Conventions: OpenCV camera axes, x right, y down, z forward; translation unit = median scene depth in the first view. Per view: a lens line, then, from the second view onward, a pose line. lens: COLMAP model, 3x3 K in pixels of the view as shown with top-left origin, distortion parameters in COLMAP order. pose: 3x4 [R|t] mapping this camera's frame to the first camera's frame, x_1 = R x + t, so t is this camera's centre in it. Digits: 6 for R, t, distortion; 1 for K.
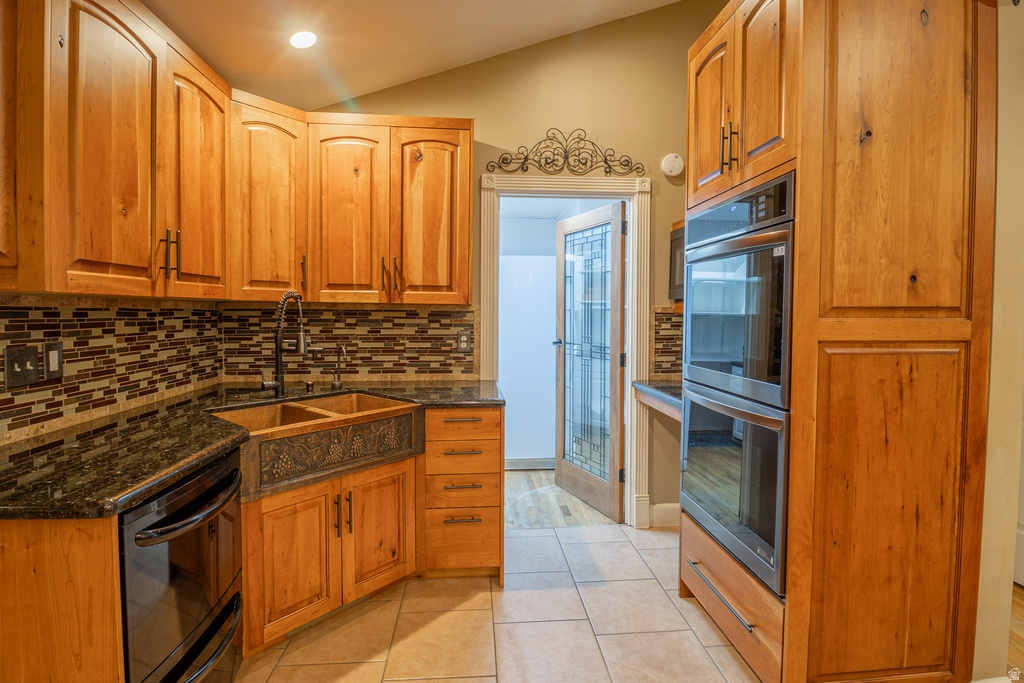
lens RADIAL K [[504.6, 0, 513.2], [0, 504.6, 331.7], [0, 0, 1]] dist [-0.005817, -0.010052]
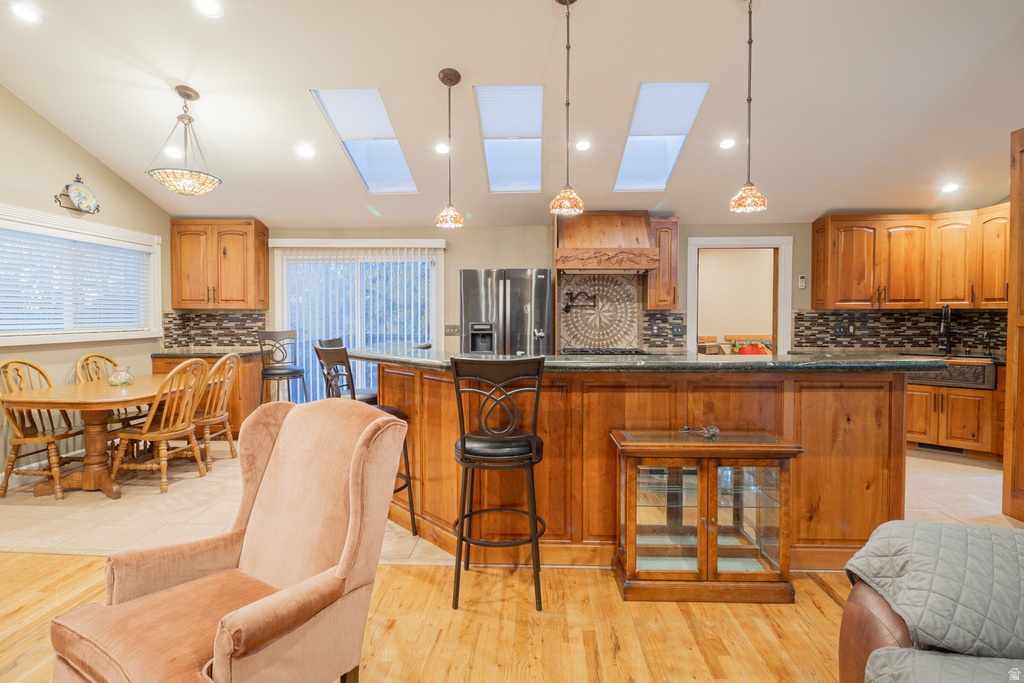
lens RADIAL K [[534.9, 0, 515.1], [0, 534.9, 332.3], [0, 0, 1]] dist [-0.002592, -0.000479]
pose [[-0.132433, 0.026889, -0.990827, 2.276299], [-0.037281, 0.998789, 0.032089, 0.038794], [0.990491, 0.041189, -0.131271, -0.572730]]
